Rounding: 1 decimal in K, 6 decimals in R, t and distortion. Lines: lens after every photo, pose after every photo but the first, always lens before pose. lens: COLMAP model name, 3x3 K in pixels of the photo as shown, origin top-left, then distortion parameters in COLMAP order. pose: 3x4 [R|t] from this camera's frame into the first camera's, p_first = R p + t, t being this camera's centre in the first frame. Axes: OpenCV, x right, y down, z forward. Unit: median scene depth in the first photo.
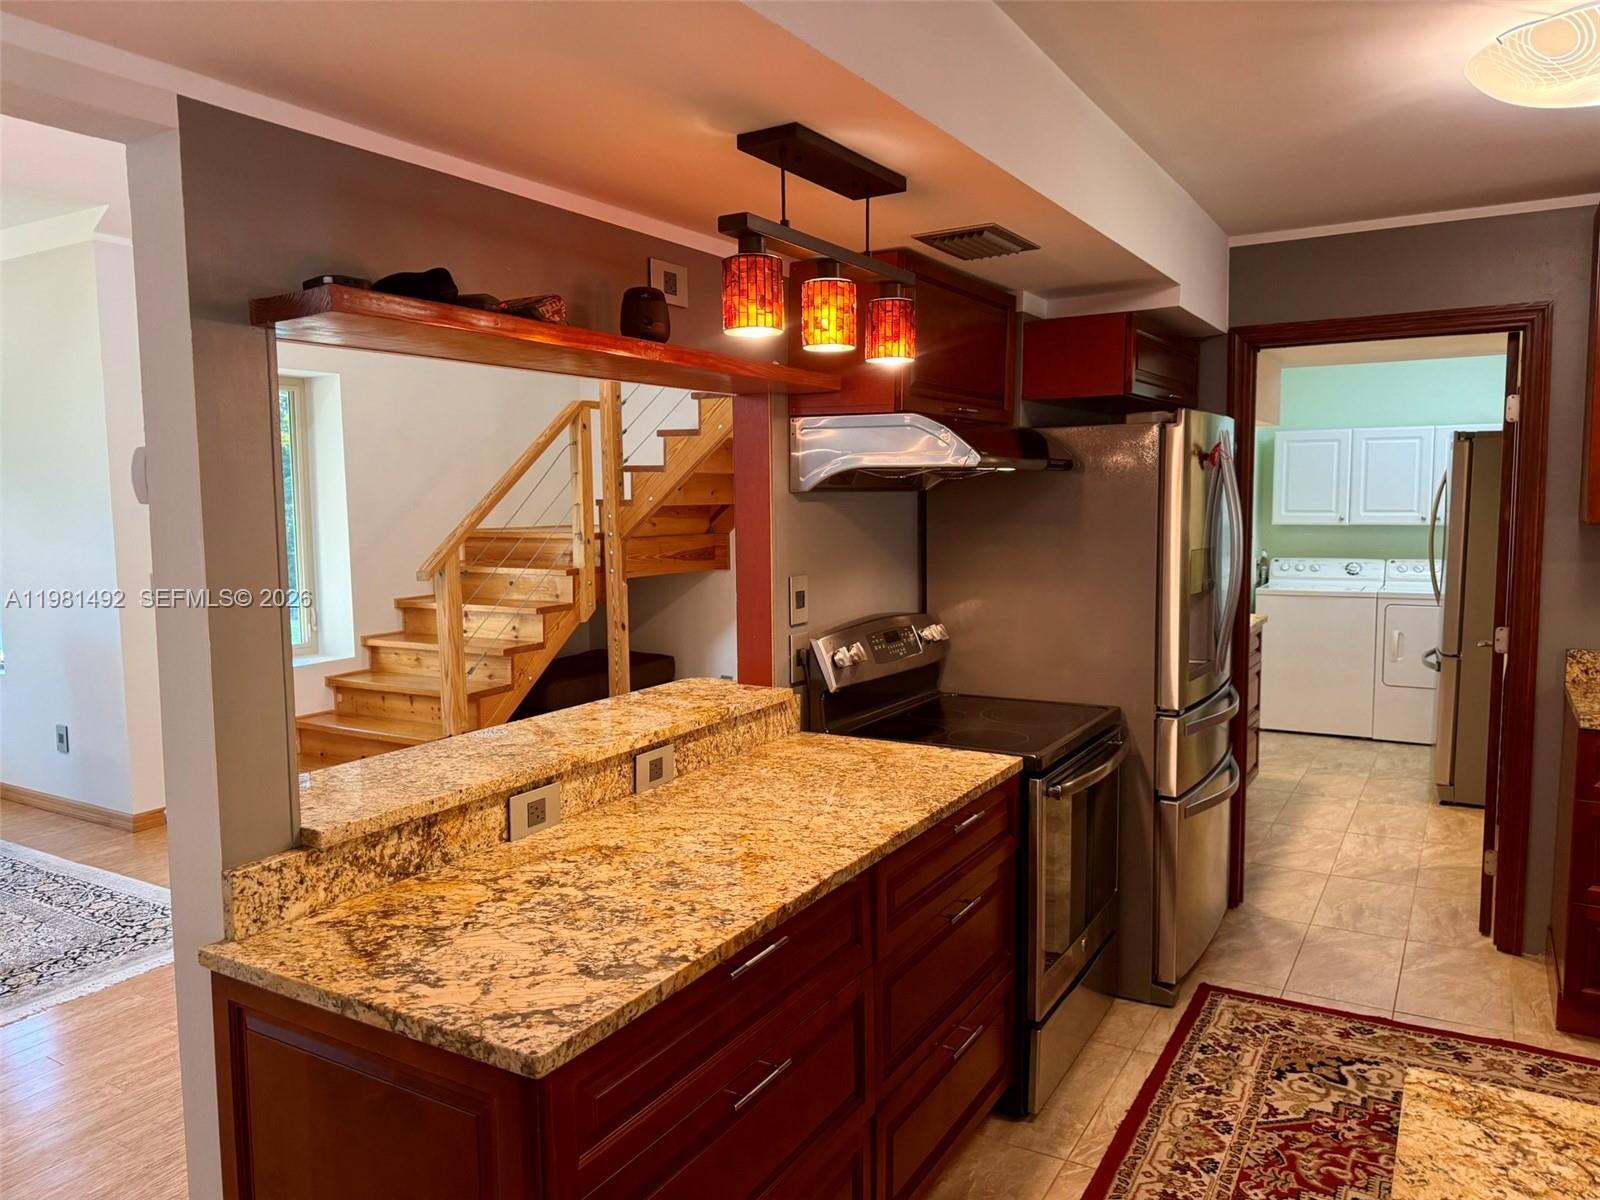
lens RADIAL K [[1143.6, 0, 807.9], [0, 1143.6, 590.7], [0, 0, 1]] dist [0.035930, -0.032794]
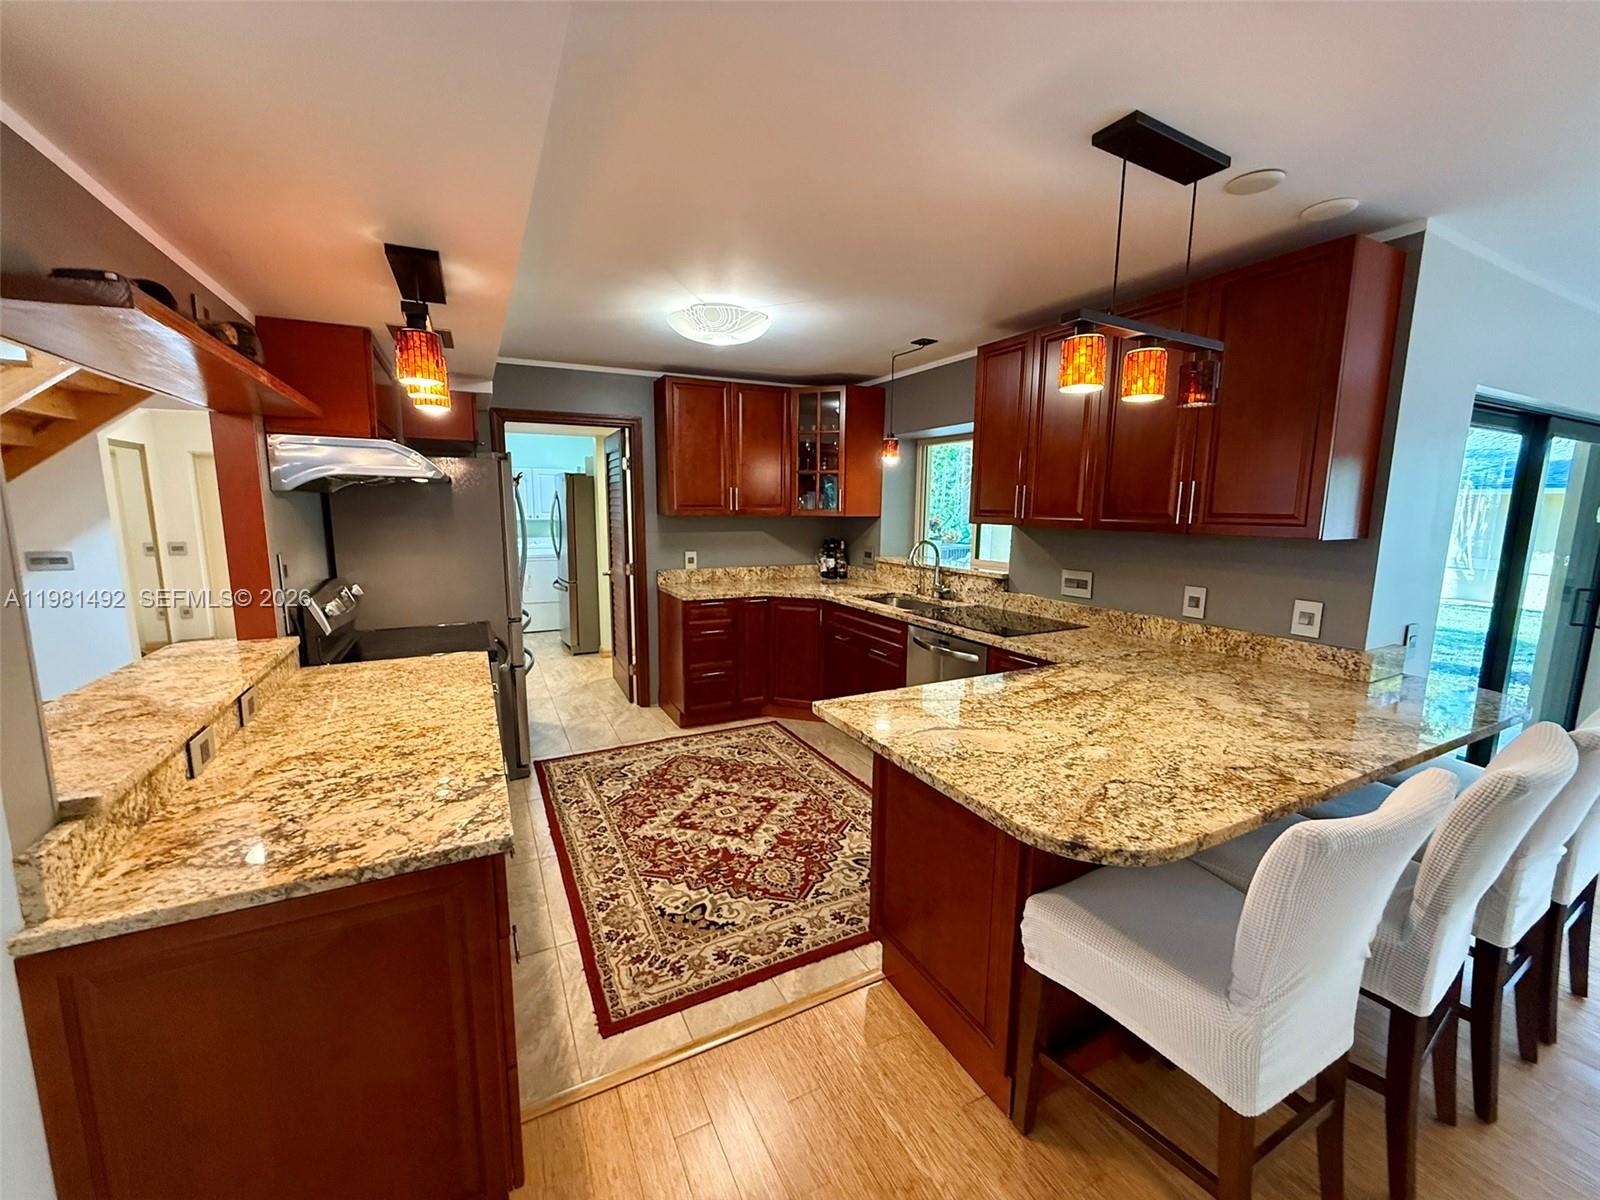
lens RADIAL K [[639.9, 0, 803.3], [0, 639.9, 601.1], [0, 0, 1]] dist [0.004532, 0.000267]
pose [[0.539763, -0.113334, 0.834153, -0.458190], [0.059925, 0.993555, 0.096216, 0.007698], [-0.839682, -0.001948, 0.543075, 0.101141]]
